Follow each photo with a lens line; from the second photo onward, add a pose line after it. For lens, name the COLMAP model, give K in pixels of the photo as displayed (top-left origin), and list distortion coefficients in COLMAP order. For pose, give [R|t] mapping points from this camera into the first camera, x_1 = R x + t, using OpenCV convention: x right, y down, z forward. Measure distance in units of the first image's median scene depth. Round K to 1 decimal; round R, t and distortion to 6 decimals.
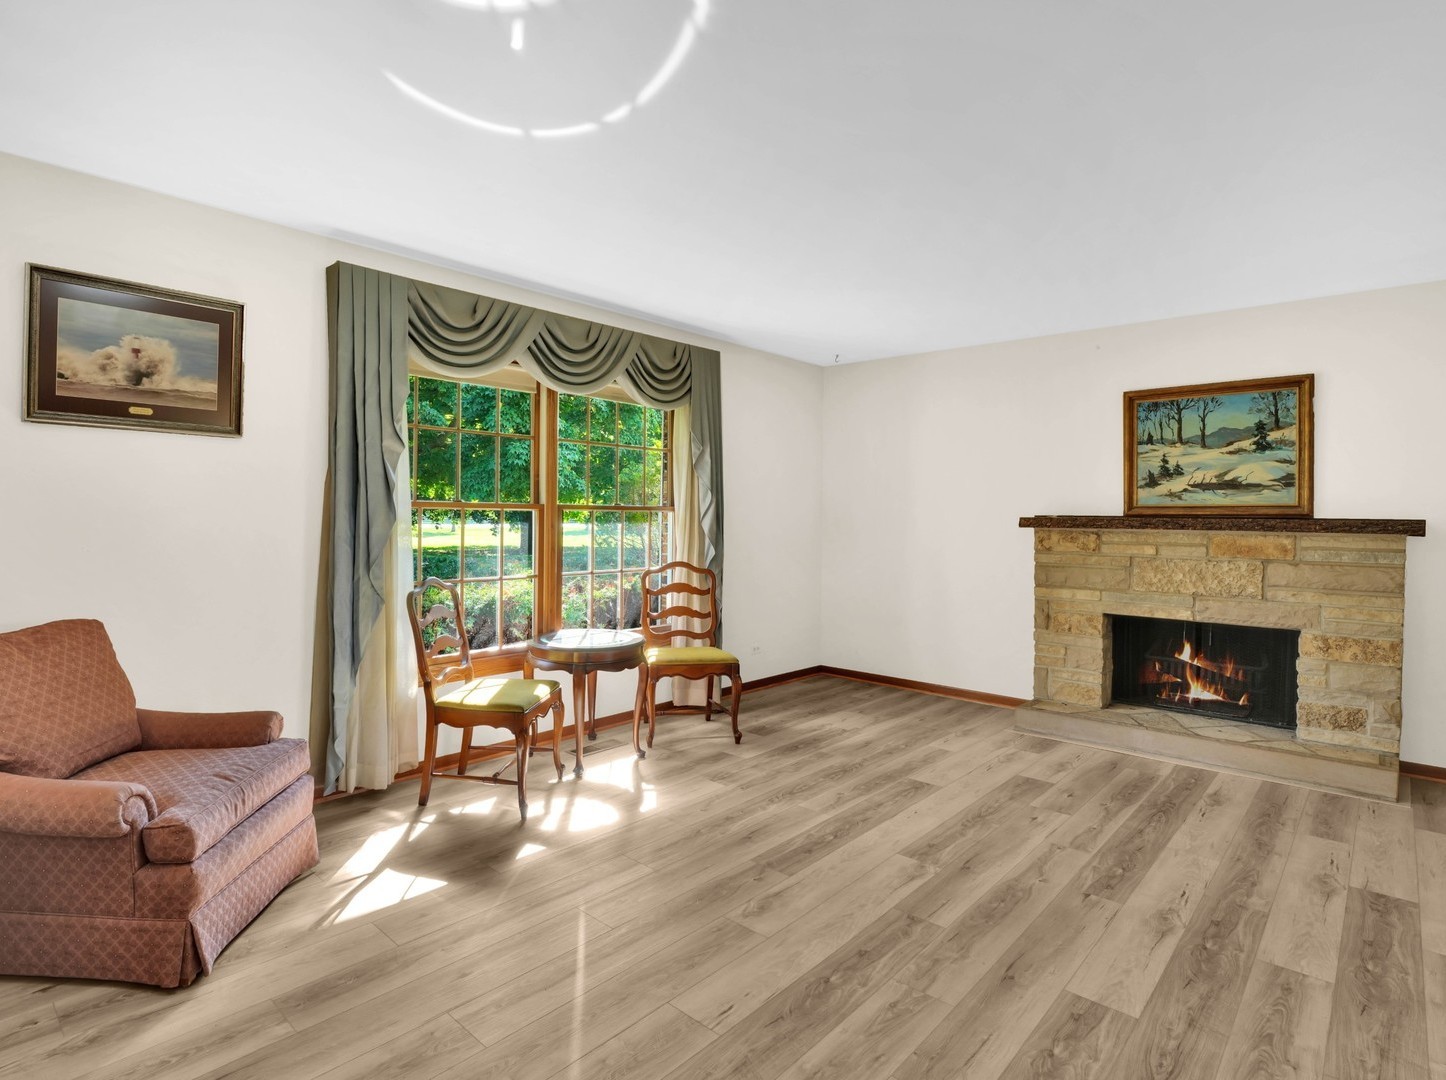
lens RADIAL K [[769.2, 0, 723.0], [0, 769.2, 540.0], [0, 0, 1]] dist [0.001075, -0.000108]
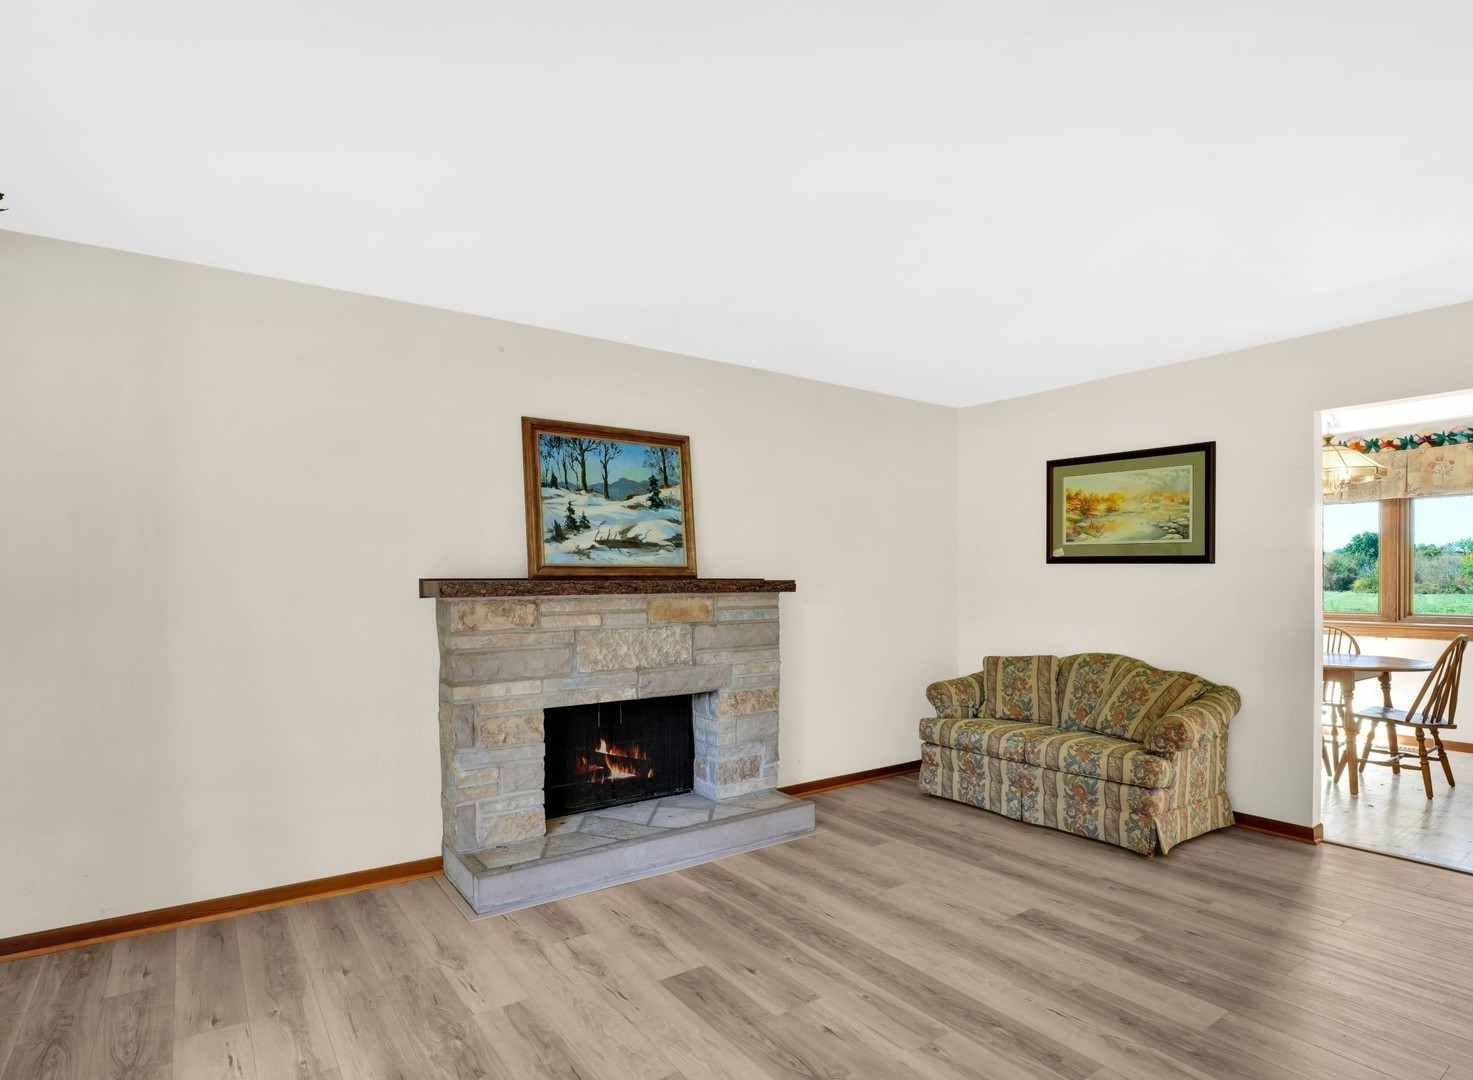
lens RADIAL K [[767.1, 0, 726.1], [0, 767.1, 587.6], [0, 0, 1]] dist [-0.000908, -0.015754]
pose [[0.238155, -0.022515, 0.970966, -0.201360], [0.033654, 0.999322, 0.014918, -0.029915], [-0.970644, 0.029124, 0.238751, 0.710824]]
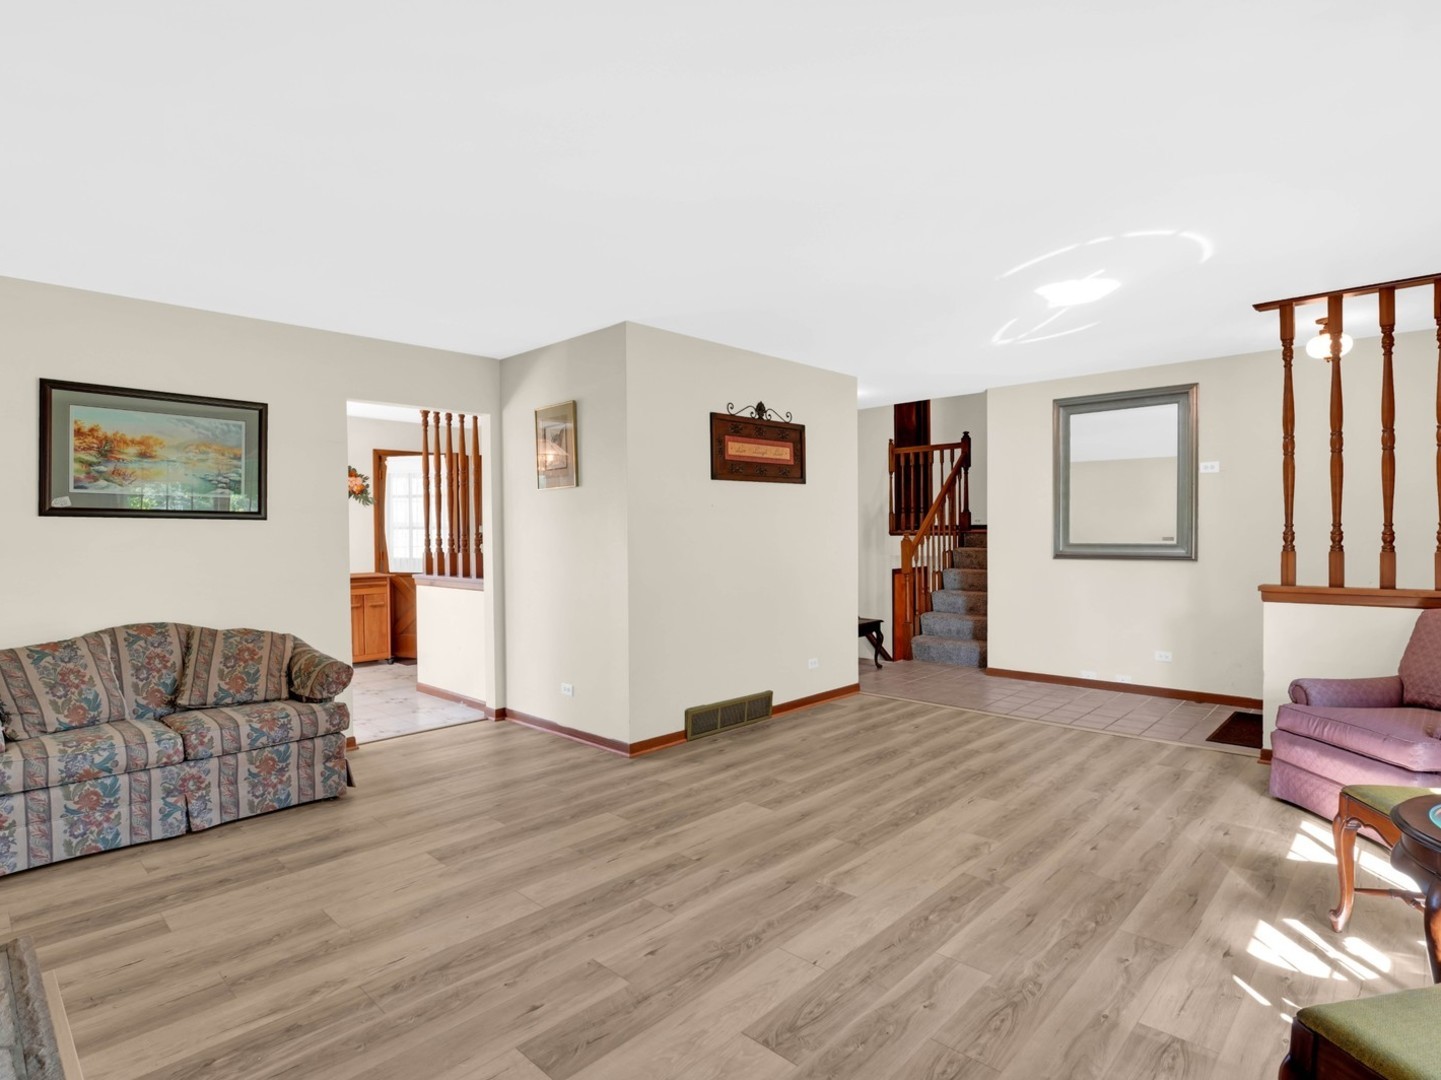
lens RADIAL K [[762.5, 0, 716.4], [0, 762.5, 529.0], [0, 0, 1]] dist [-0.028538, -0.000915]
pose [[-0.998397, -0.001938, 0.056562, 0.236937], [-0.000251, 0.999556, 0.029808, -0.043005], [-0.056595, 0.029746, -0.997954, 1.312830]]
